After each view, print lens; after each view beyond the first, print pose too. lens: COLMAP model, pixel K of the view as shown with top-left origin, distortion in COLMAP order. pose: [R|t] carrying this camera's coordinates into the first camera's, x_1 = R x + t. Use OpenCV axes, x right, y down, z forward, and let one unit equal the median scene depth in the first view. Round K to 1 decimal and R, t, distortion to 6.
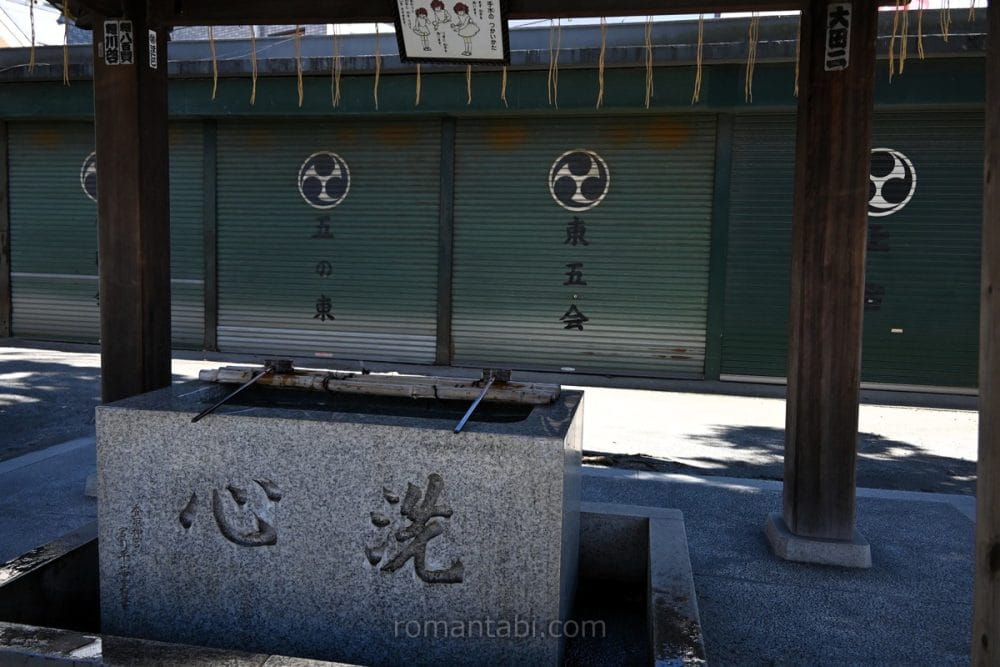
lens RADIAL K [[827.9, 0, 500.0], [0, 827.9, 333.5], [0, 0, 1]] dist [0.012546, -0.001271]
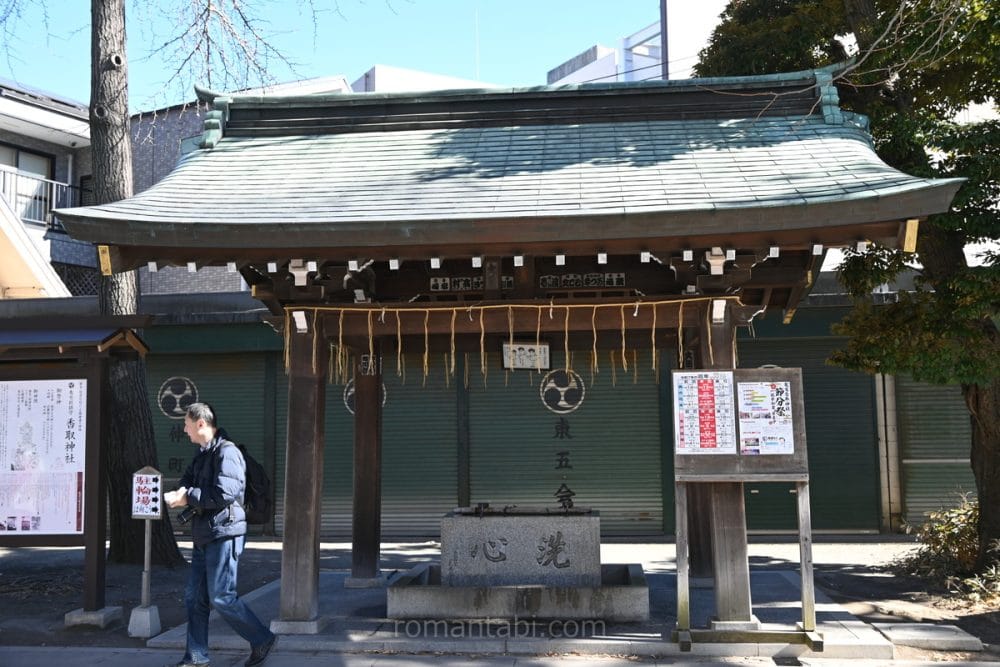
lens RADIAL K [[1104.9, 0, 500.0], [0, 1104.9, 333.5], [0, 0, 1]] dist [0.008719, -0.033622]
pose [[0.996230, -0.033896, 0.079849, -0.147605], [0.047717, 0.982853, -0.178109, 0.040108], [-0.072442, 0.181247, 0.980766, -0.783005]]
